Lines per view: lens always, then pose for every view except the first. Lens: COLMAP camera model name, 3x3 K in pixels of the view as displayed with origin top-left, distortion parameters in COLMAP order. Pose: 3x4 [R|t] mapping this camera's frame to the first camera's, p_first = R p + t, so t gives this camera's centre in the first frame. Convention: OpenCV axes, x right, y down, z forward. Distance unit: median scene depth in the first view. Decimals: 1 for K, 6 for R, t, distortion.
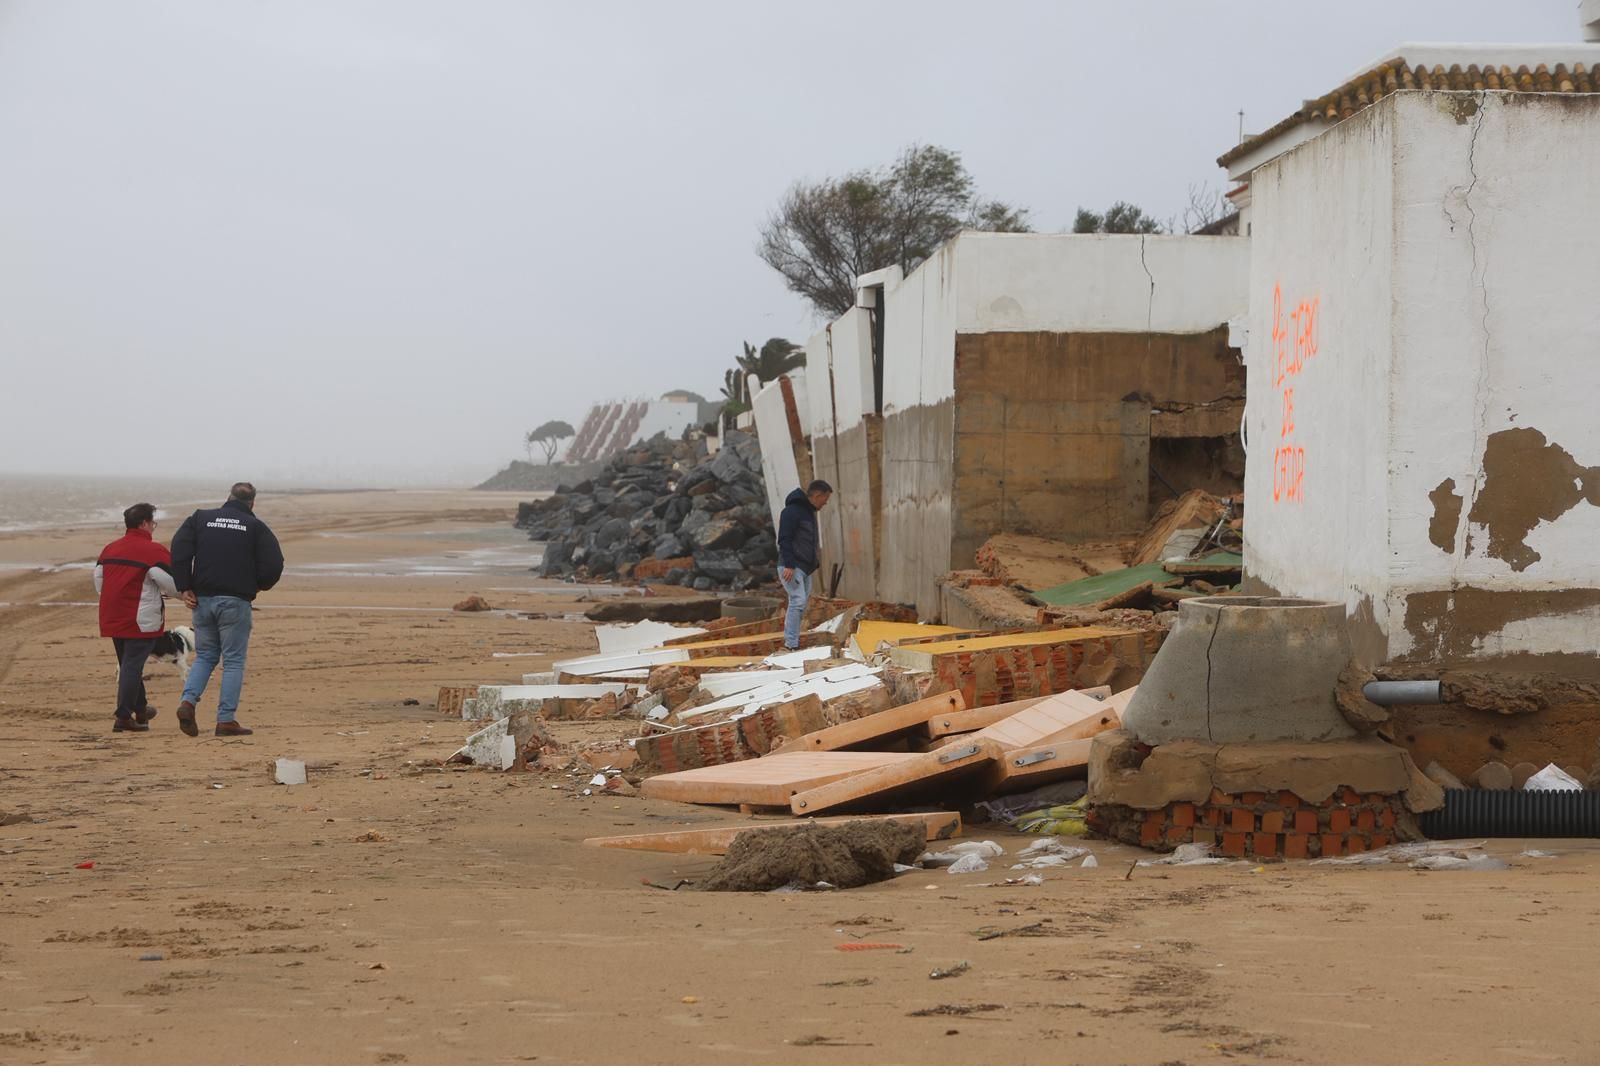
lens RADIAL K [[4667.9, 0, 800.0], [0, 4667.9, 533.0], [0, 0, 1]] dist [0.805471, 0.600747]
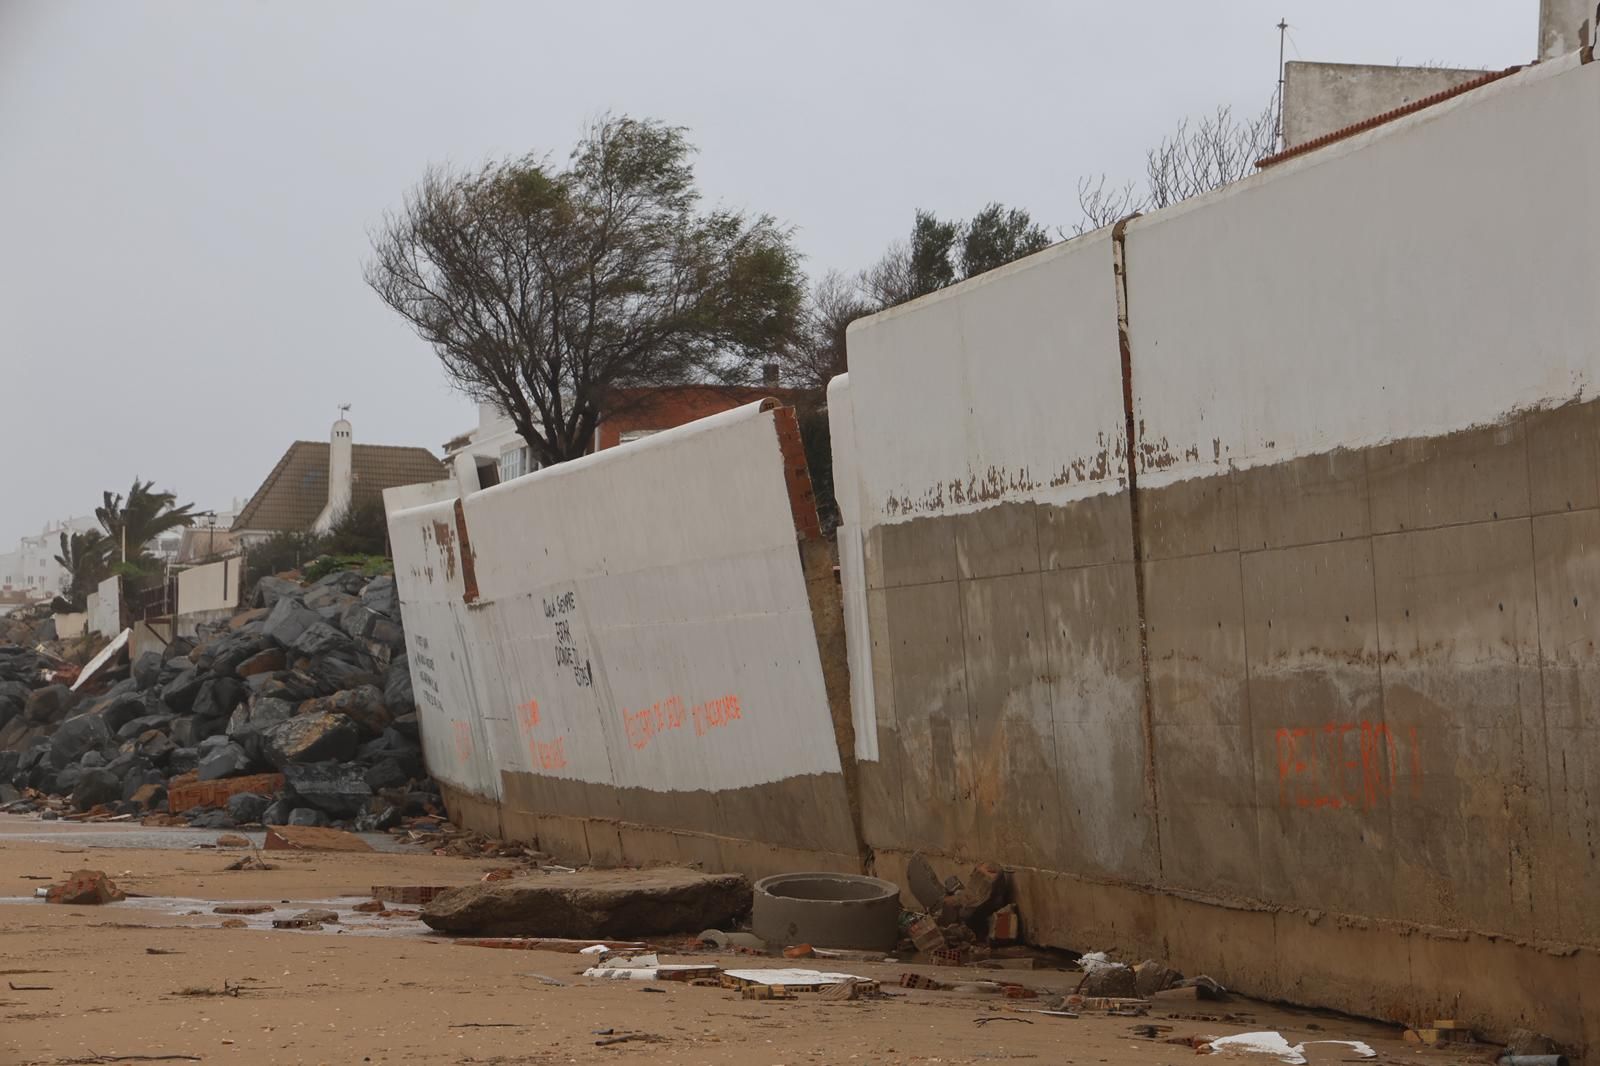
lens RADIAL K [[4667.9, 0, 800.0], [0, 4667.9, 533.0], [0, 0, 1]] dist [0.805471, 0.600747]
pose [[0.985649, 0.007607, 0.168634, -0.138639], [-0.000250, 0.999049, -0.043602, 0.001363], [-0.168805, 0.042934, 0.984714, 0.902308]]
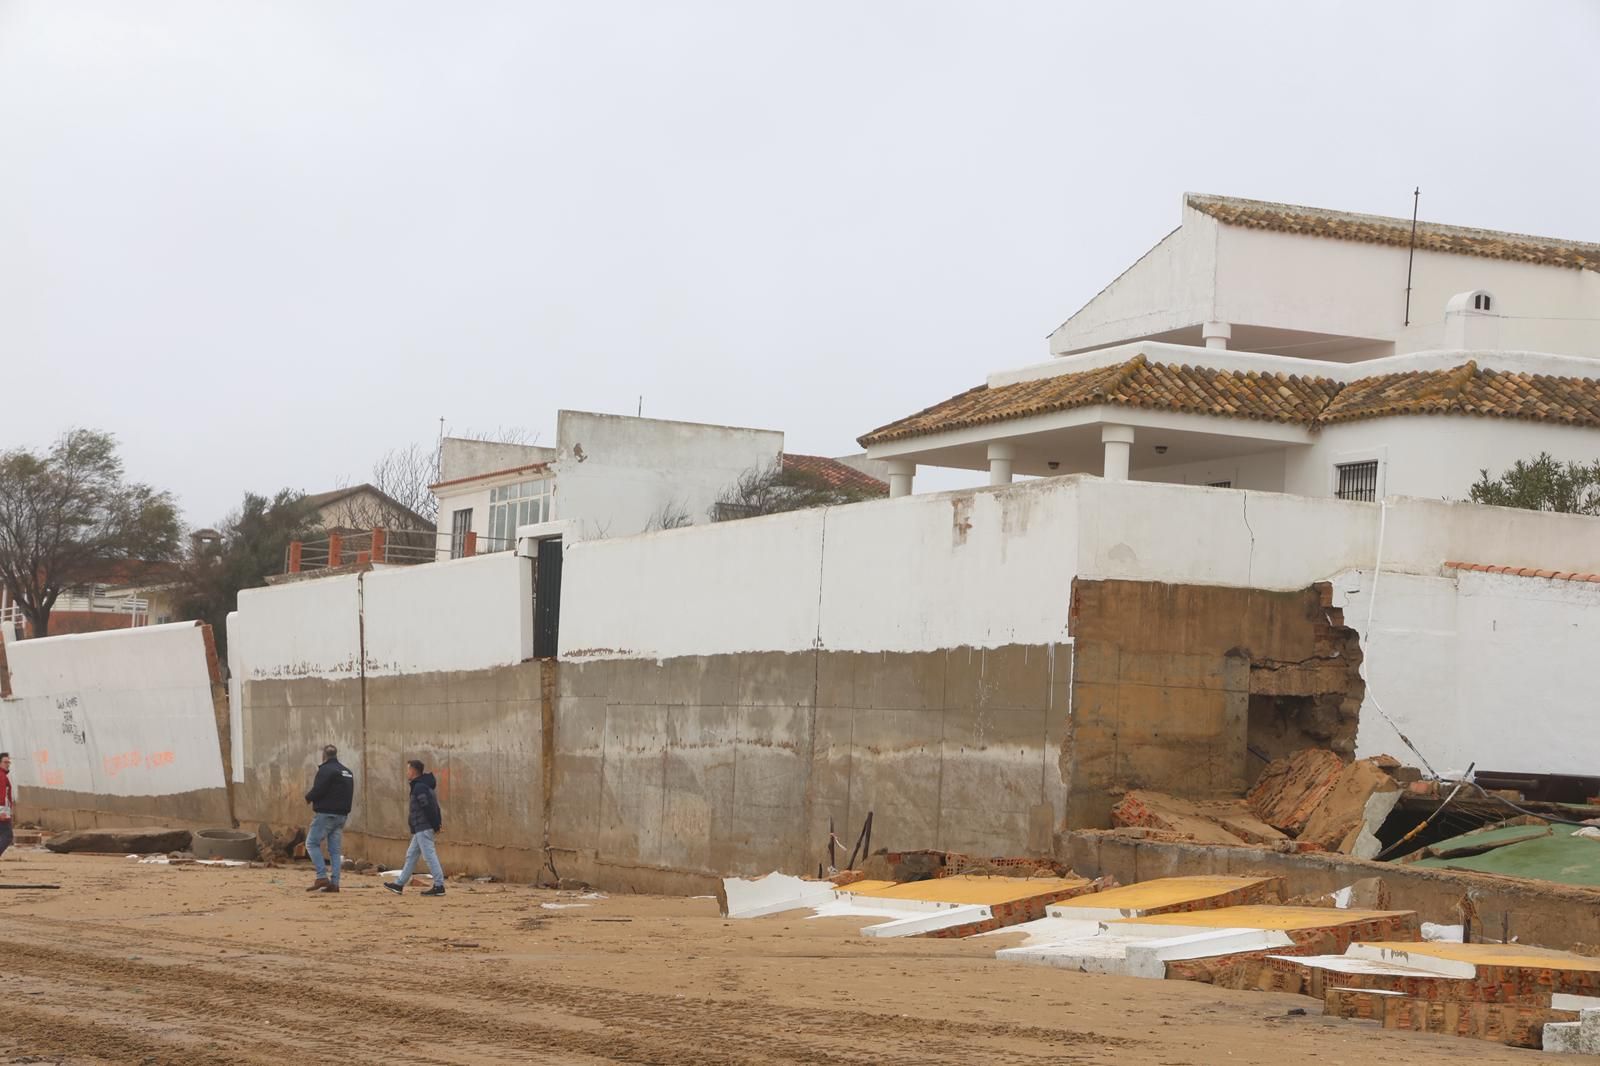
lens RADIAL K [[3366.1, 0, 800.0], [0, 3366.1, 533.0], [0, 0, 1]] dist [0.389313, 0.139431]
pose [[0.931157, 0.049858, 0.361195, -0.272908], [-0.024931, 0.996995, -0.073348, 0.000525], [-0.363766, 0.059293, 0.929601, 0.369322]]
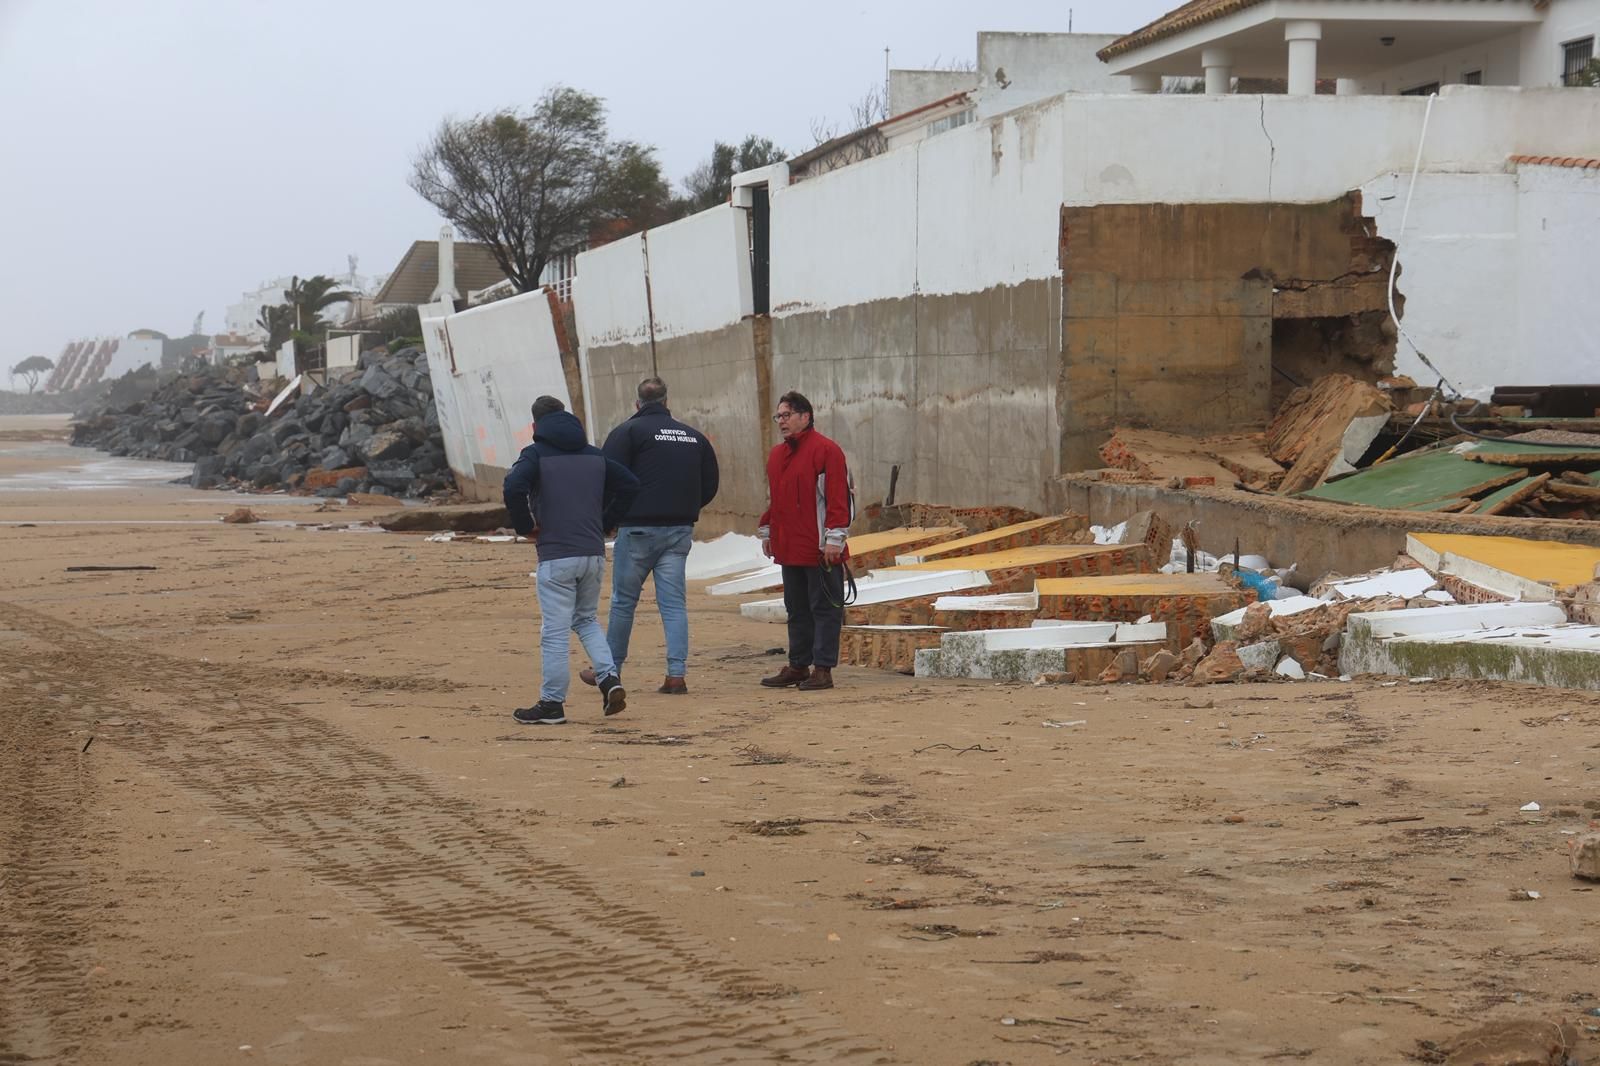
lens RADIAL K [[3748.6, 0, 800.0], [0, 3748.6, 533.0], [0, 0, 1]] dist [0.512837, -0.238585]
pose [[0.988372, -0.024210, 0.150114, -0.127330], [0.020628, 0.999465, 0.025374, 0.000698], [-0.150648, -0.021983, 0.988343, 0.287086]]
